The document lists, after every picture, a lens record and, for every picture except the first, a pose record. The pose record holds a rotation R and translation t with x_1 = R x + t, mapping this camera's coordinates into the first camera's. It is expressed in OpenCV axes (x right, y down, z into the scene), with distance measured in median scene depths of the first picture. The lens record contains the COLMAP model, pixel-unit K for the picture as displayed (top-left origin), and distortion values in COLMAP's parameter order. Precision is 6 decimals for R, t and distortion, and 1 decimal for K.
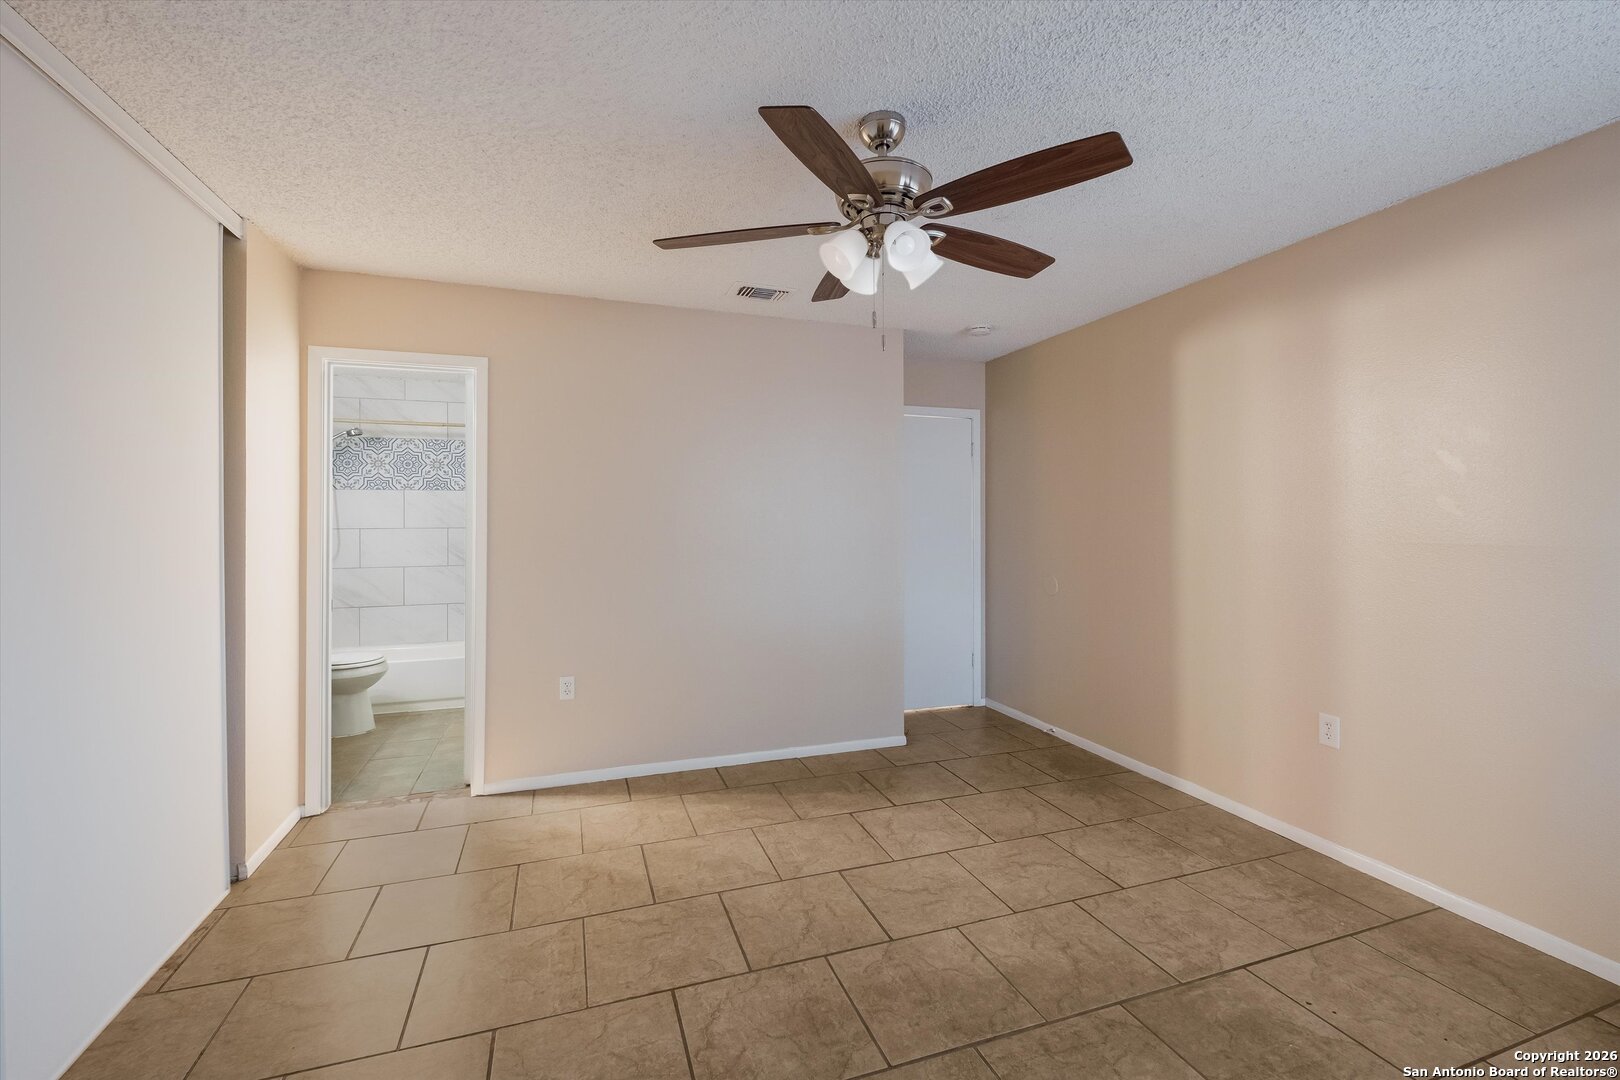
lens RADIAL K [[695.7, 0, 811.6], [0, 695.7, 528.9], [0, 0, 1]] dist [0.013939, -0.006681]
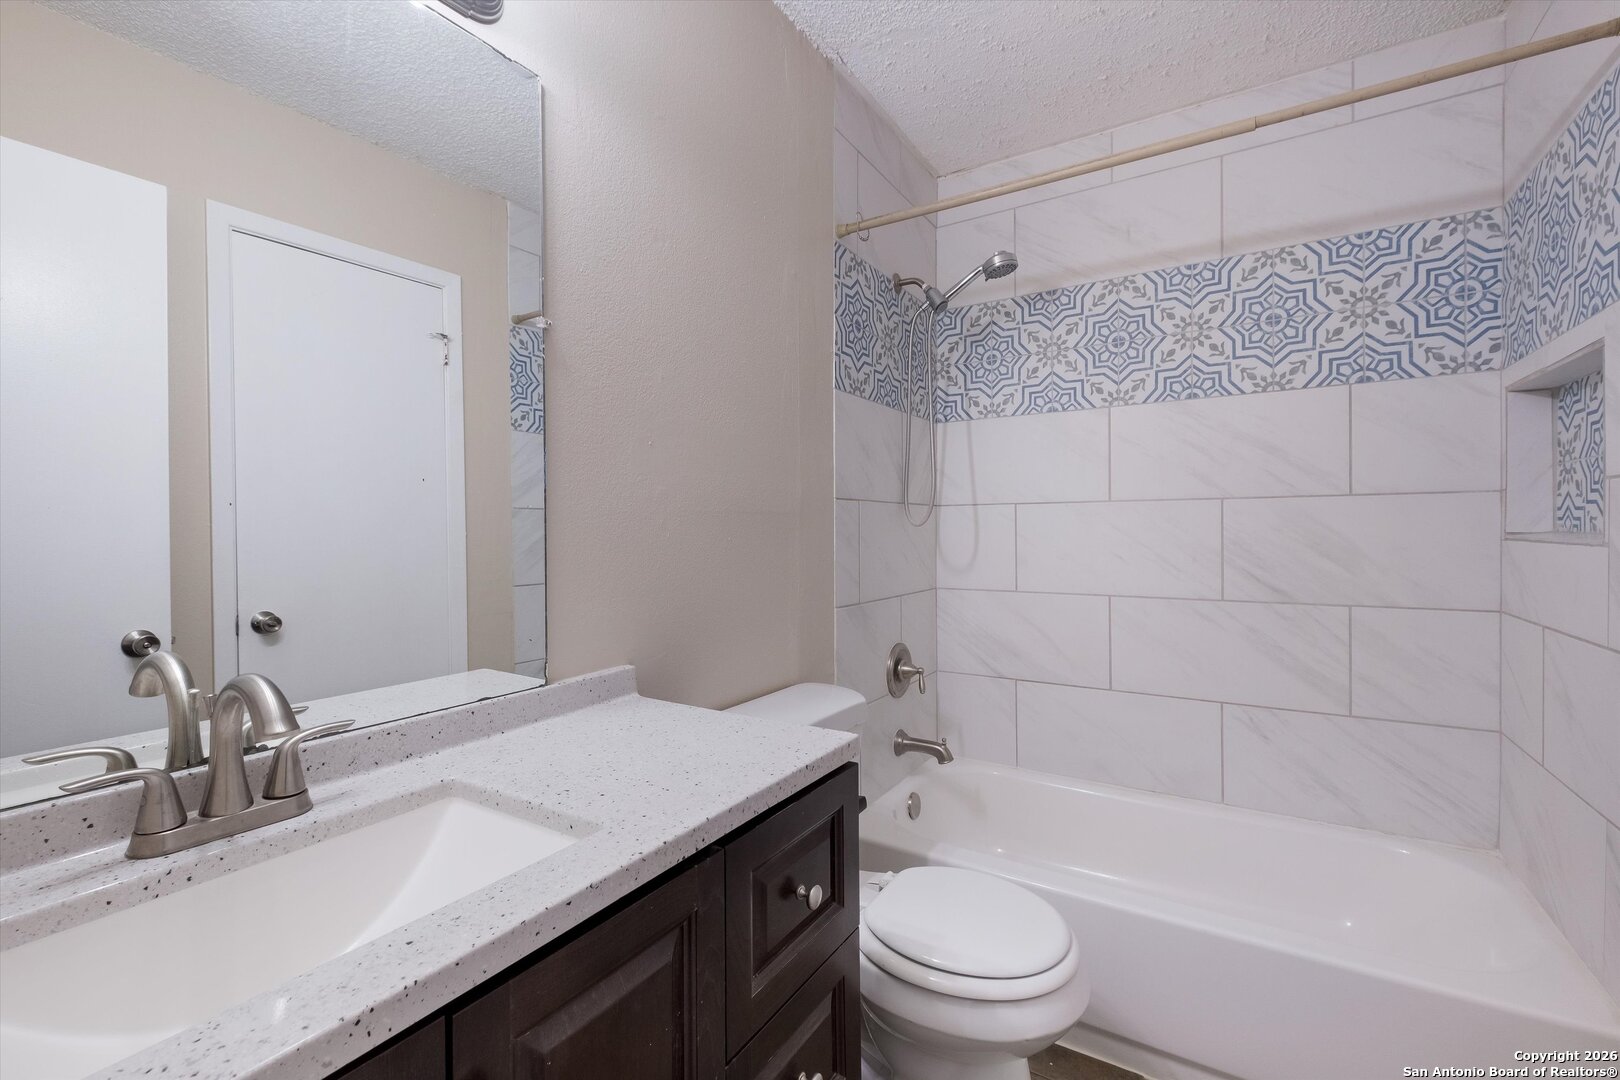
lens RADIAL K [[695.7, 0, 809.9], [0, 695.7, 529.7], [0, 0, 1]] dist [0.013939, -0.006681]
pose [[0.623811, 0.002149, -0.781572, -0.376165], [0.005884, 0.999955, 0.007445, 0.011206], [0.781553, -0.009243, 0.623771, 0.612220]]
